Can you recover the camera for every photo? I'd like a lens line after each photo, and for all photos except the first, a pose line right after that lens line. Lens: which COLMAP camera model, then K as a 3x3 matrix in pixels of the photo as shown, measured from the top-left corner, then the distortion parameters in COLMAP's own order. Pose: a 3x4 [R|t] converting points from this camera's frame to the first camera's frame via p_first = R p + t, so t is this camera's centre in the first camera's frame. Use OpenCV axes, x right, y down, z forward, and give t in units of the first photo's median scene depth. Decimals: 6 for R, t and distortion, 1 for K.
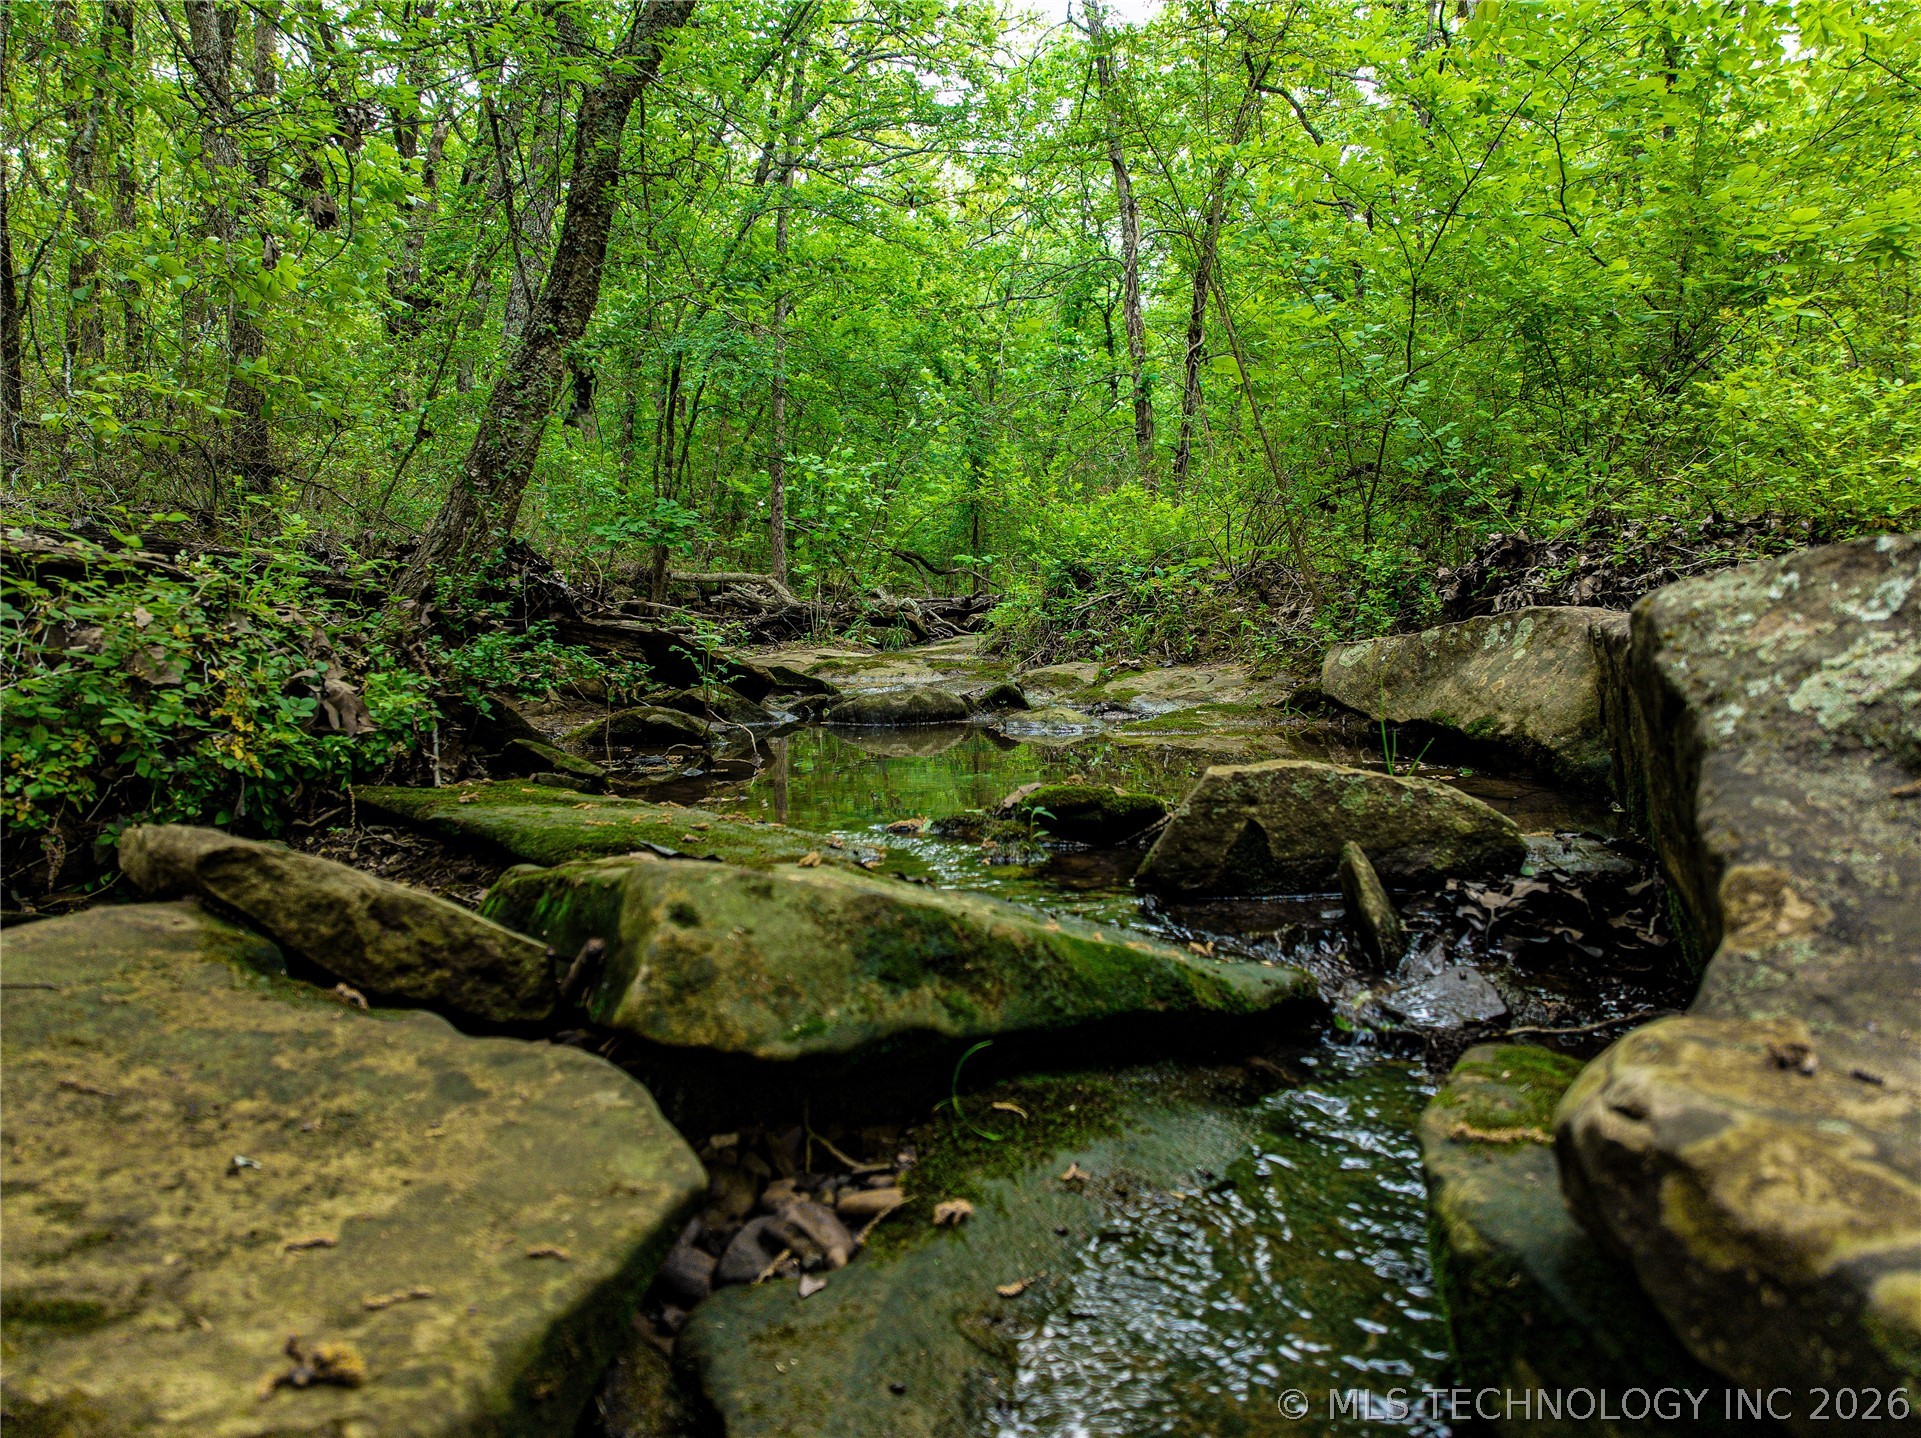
lens RADIAL K [[1363.8, 0, 965.0], [0, 1363.8, 723.7], [0, 0, 1]] dist [-0.041015, 0.006518]
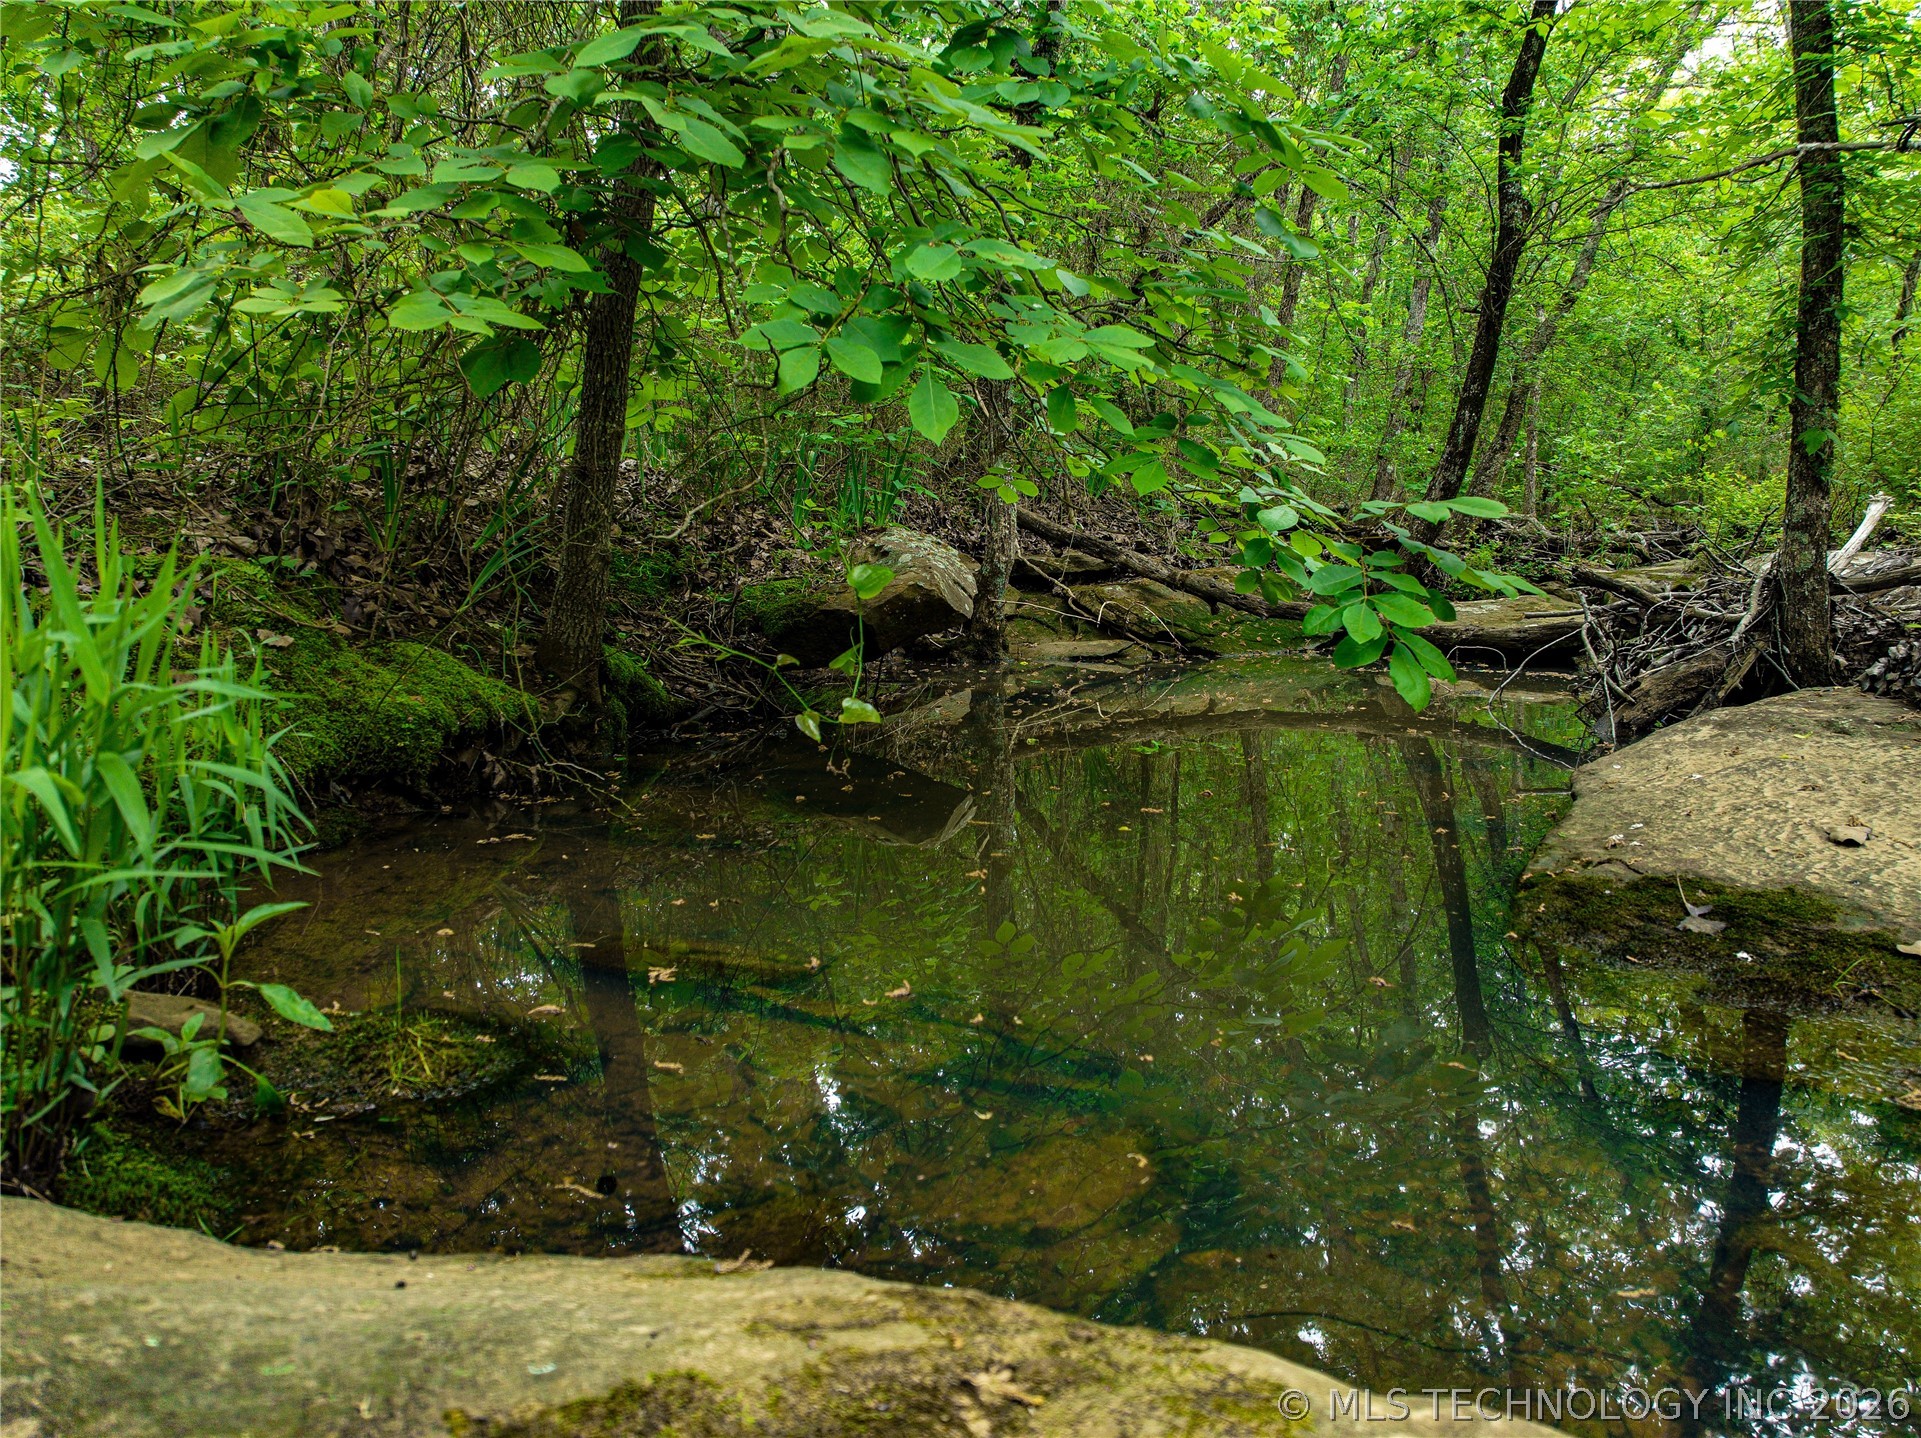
lens RADIAL K [[1363.8, 0, 962.0], [0, 1363.8, 721.4], [0, 0, 1]] dist [-0.041015, 0.006518]
pose [[0.879068, 0.065085, -0.472233, 0.020214], [-0.037958, 0.997047, 0.066757, 0.044147], [0.475183, -0.040759, 0.878942, -0.697003]]
